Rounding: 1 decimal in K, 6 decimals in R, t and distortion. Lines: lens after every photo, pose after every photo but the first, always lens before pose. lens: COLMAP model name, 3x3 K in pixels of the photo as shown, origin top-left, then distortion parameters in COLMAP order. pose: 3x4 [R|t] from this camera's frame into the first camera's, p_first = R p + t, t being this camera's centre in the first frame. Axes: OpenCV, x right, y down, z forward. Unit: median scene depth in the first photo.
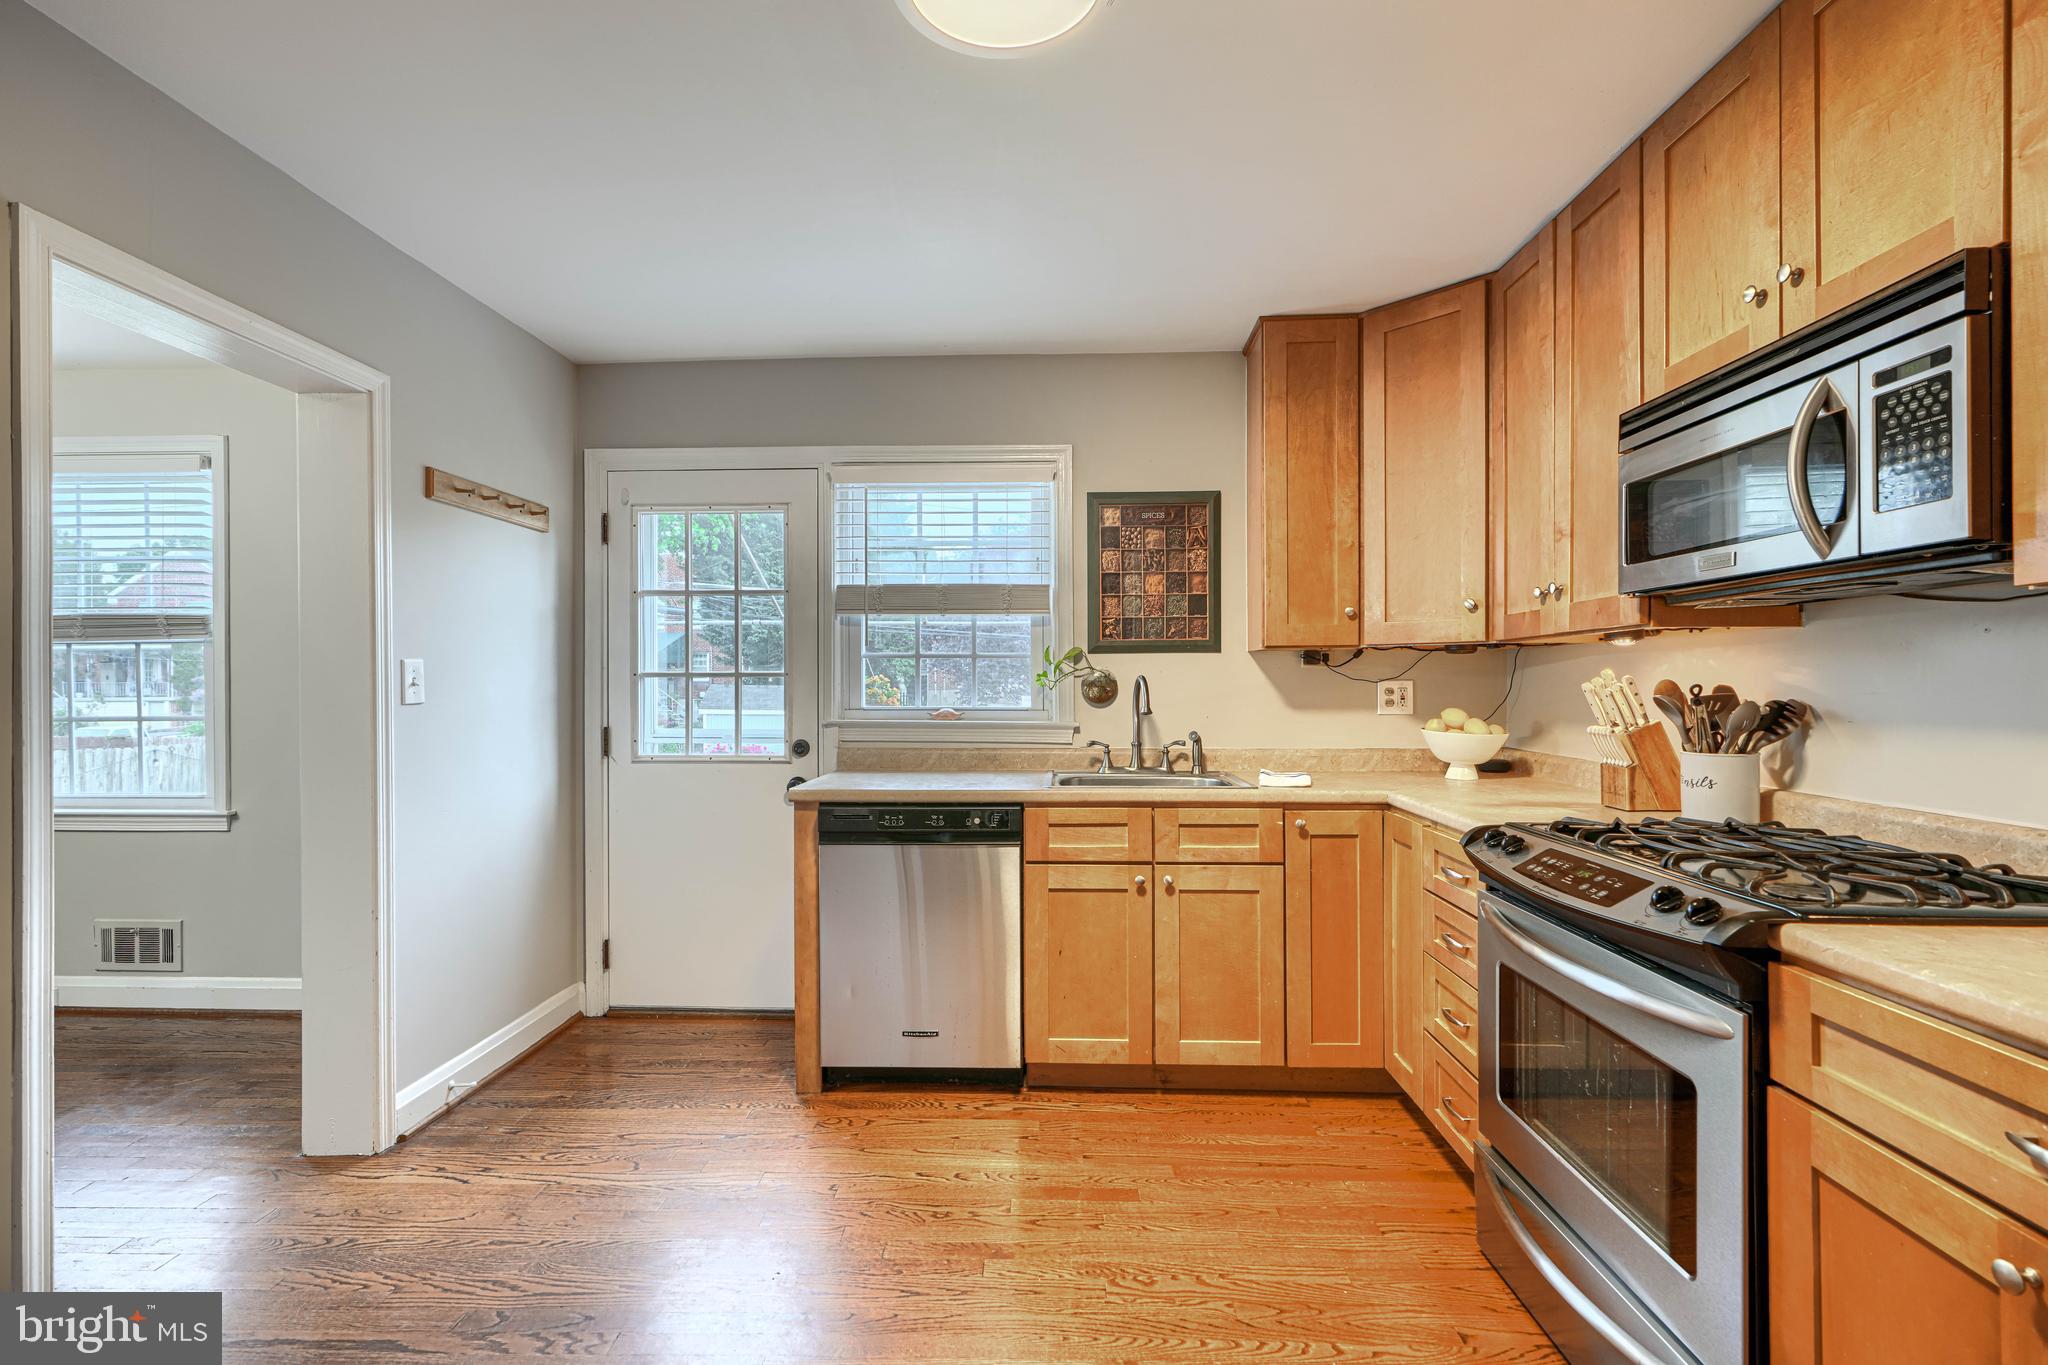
lens RADIAL K [[927.1, 0, 1021.0], [0, 927.1, 675.5], [0, 0, 1]] dist [0.000298, 0.001613]
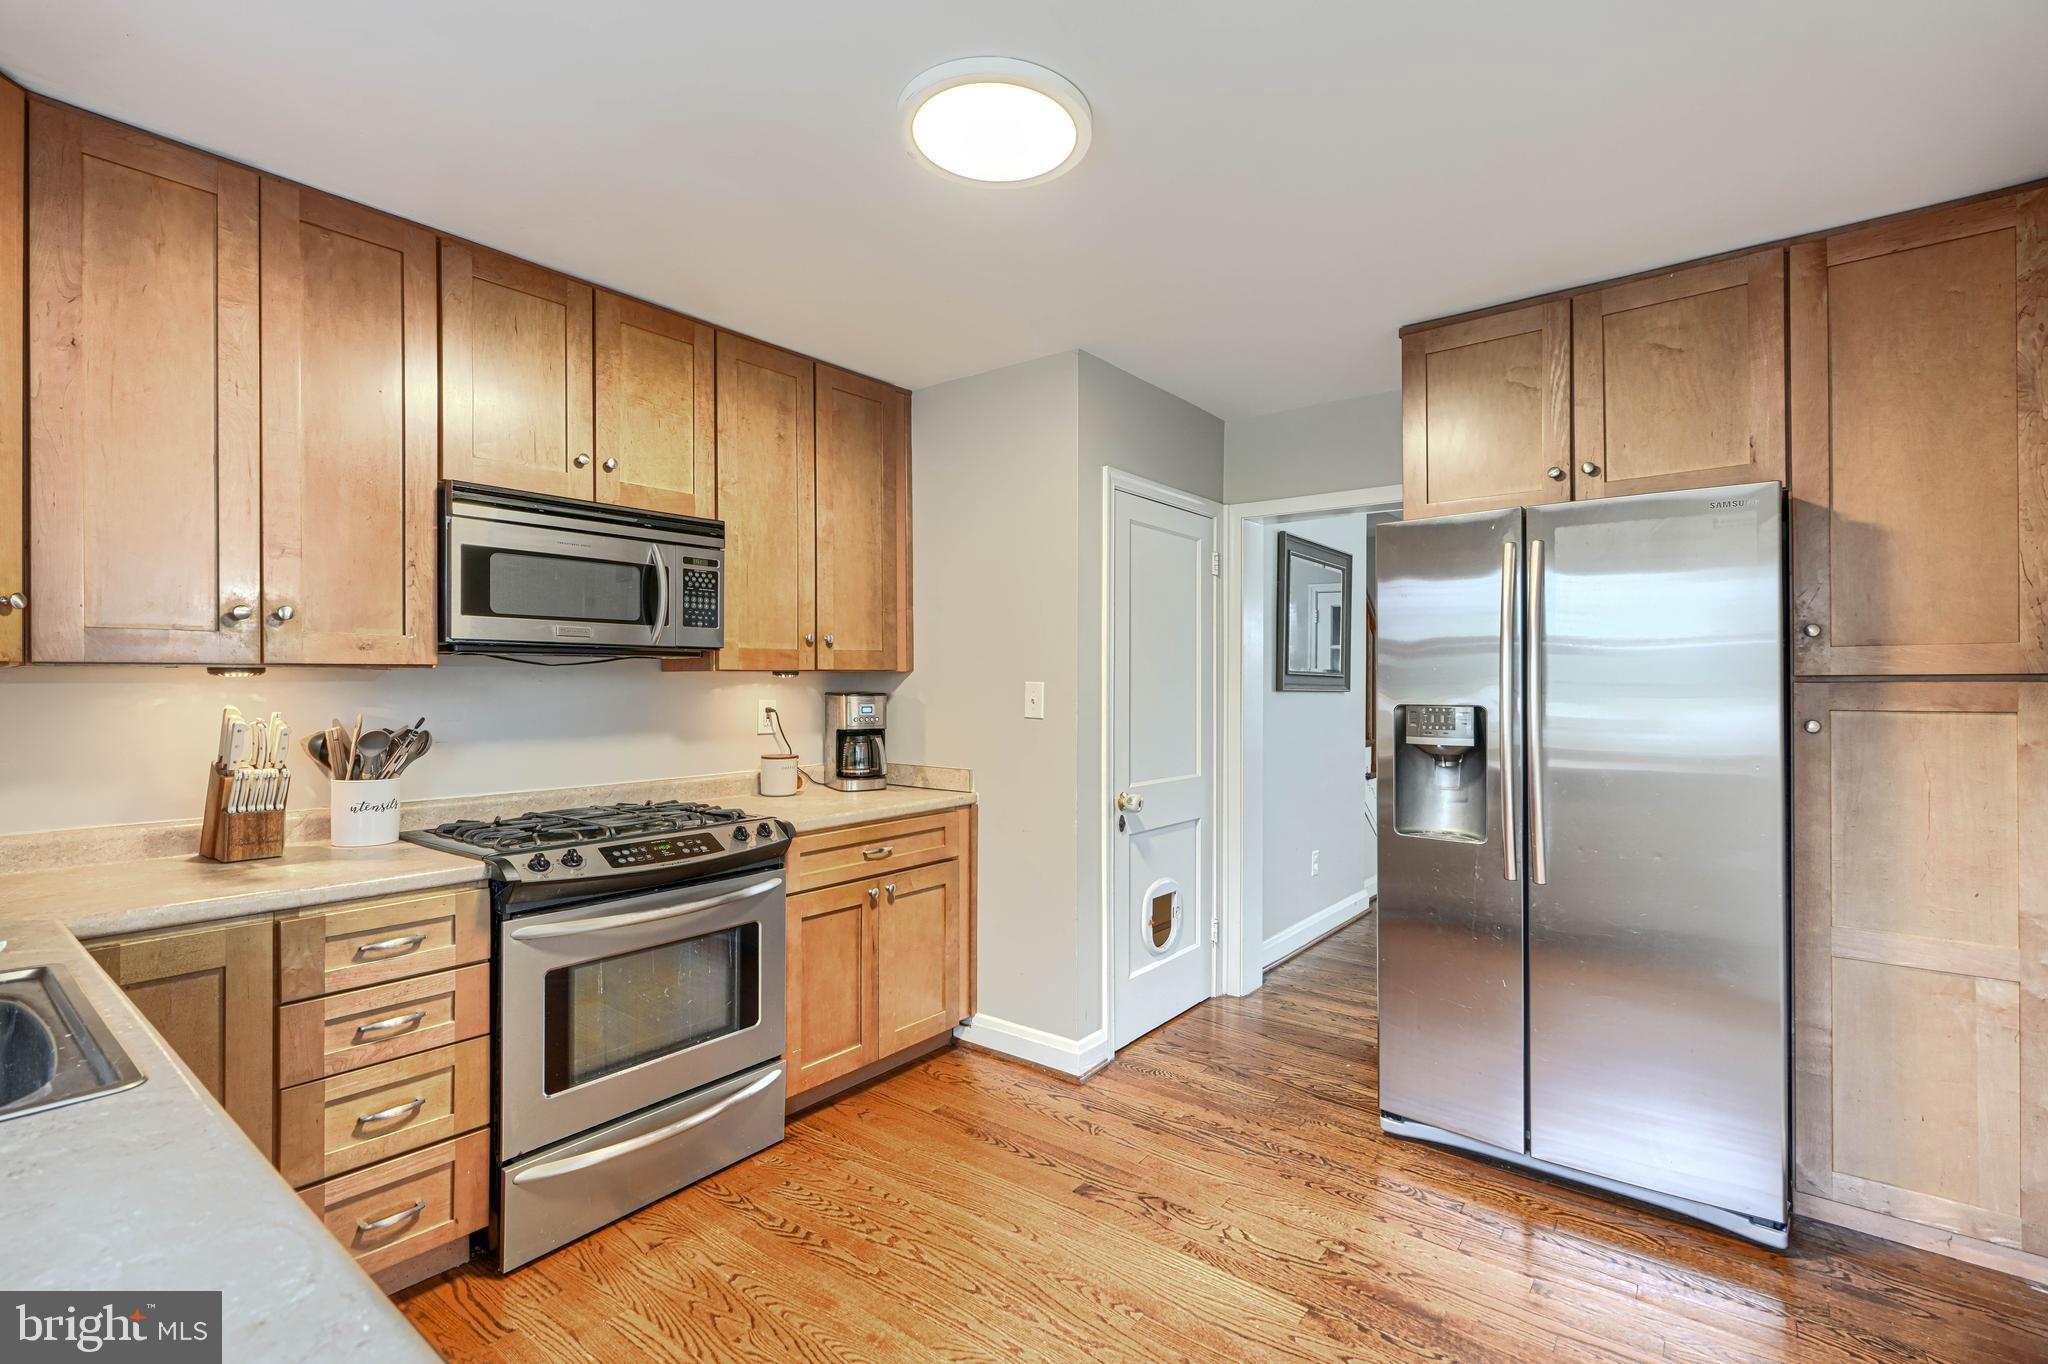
lens RADIAL K [[927.1, 0, 1021.0], [0, 927.1, 675.0], [0, 0, 1]] dist [0.000298, 0.001613]
pose [[-0.801473, 0.005357, 0.598007, -0.398315], [-0.001883, 0.999932, -0.011481, -0.024533], [-0.598028, -0.010327, -0.801408, 1.024204]]
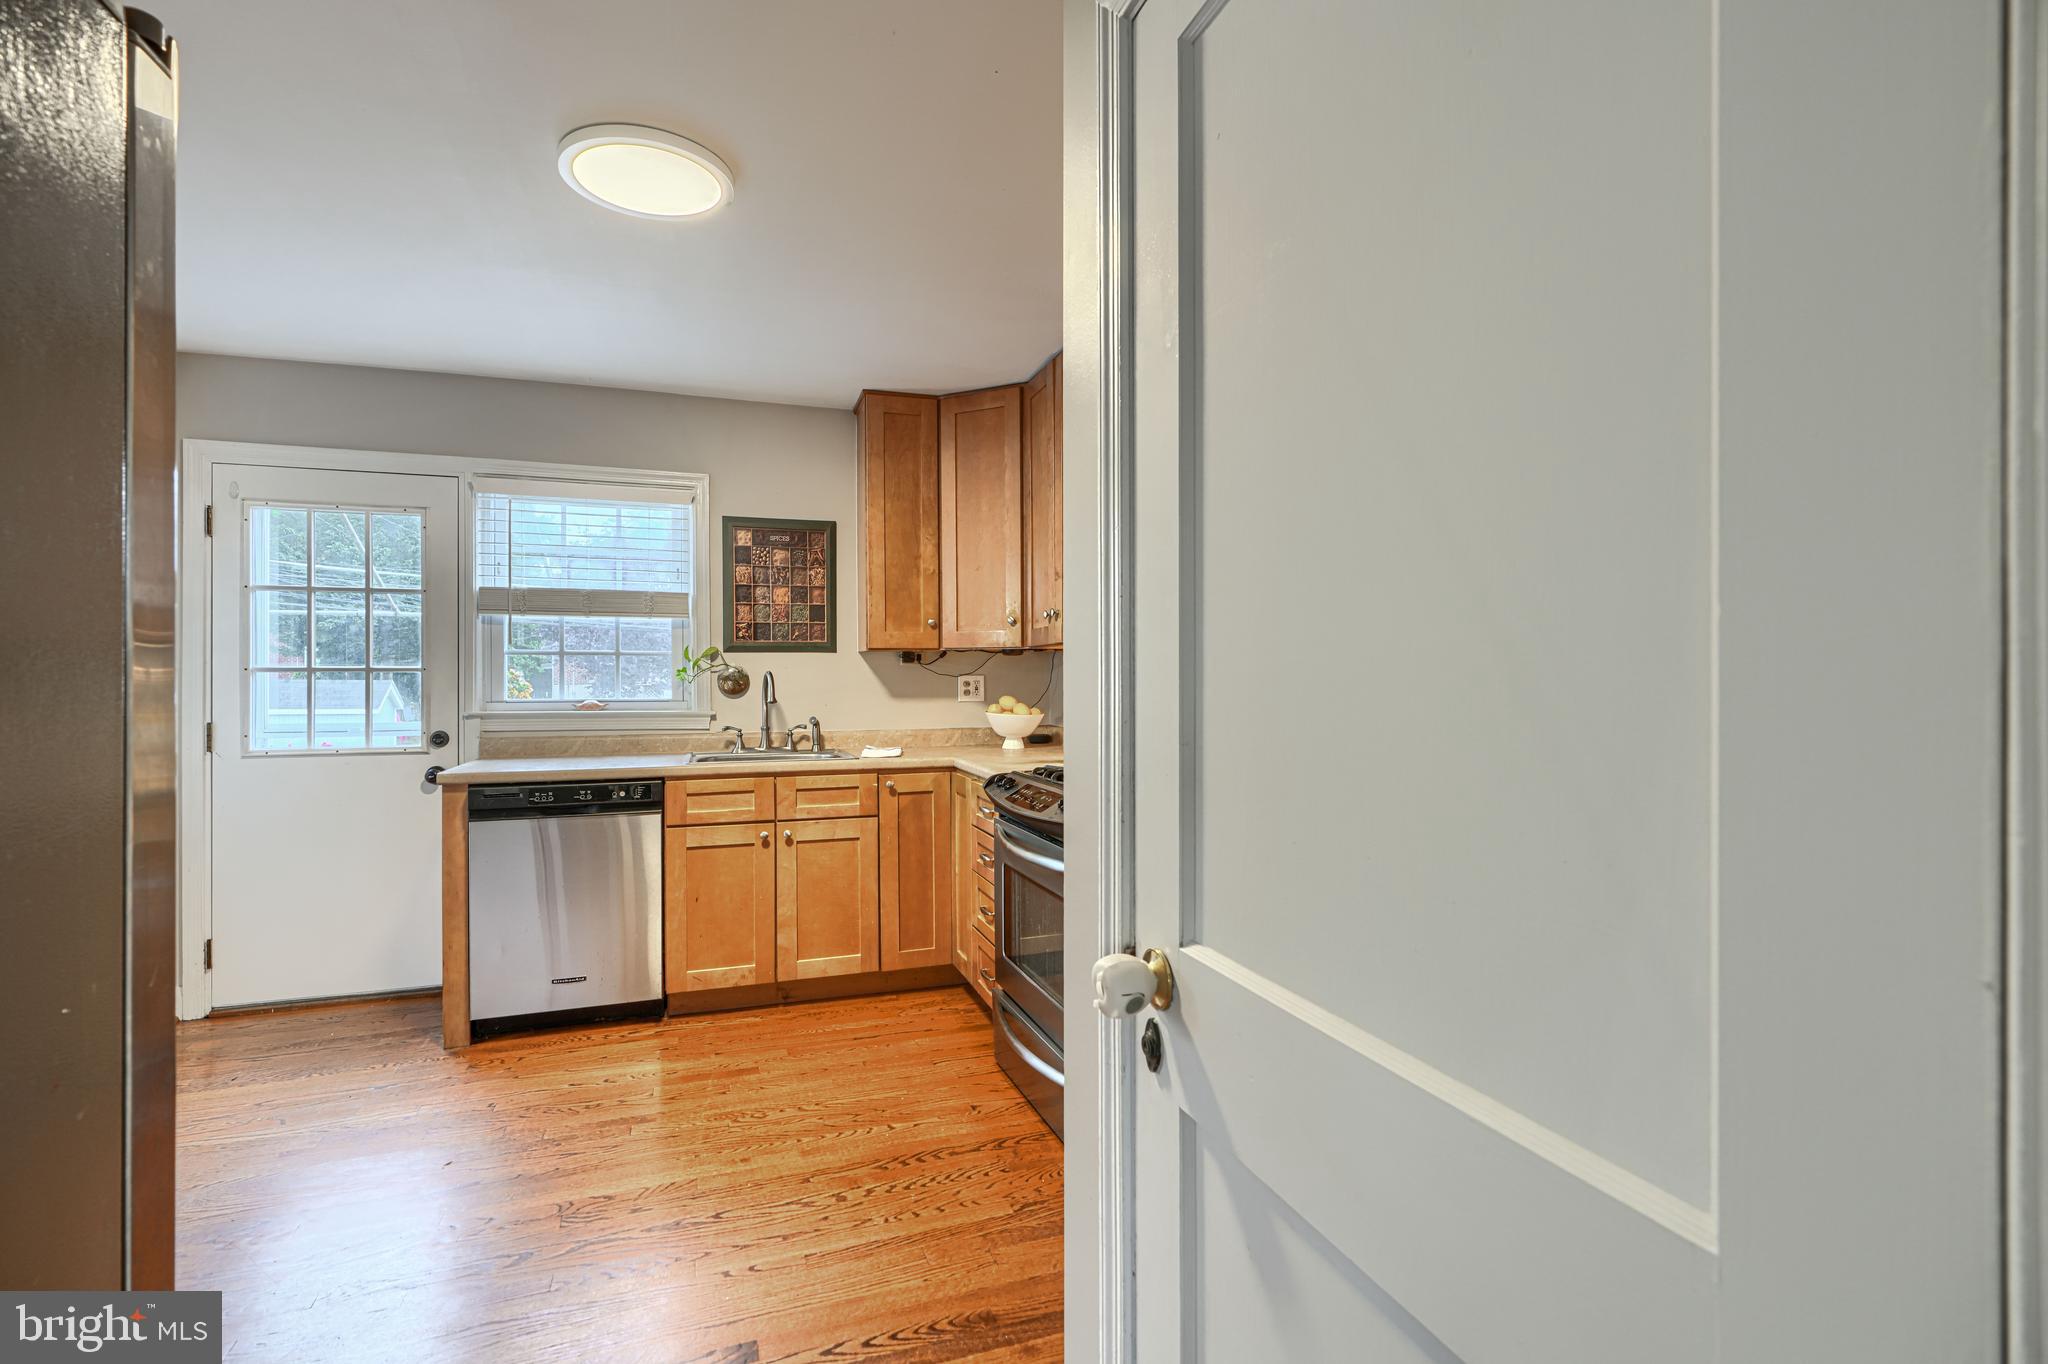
lens RADIAL K [[927.1, 0, 1021.0], [0, 927.1, 675.0], [0, 0, 1]] dist [0.000298, 0.001613]
pose [[0.932822, -0.000167, 0.360338, 0.000779], [-0.001836, 0.999985, 0.005216, -0.002059], [-0.360333, -0.005527, 0.932807, -0.264240]]
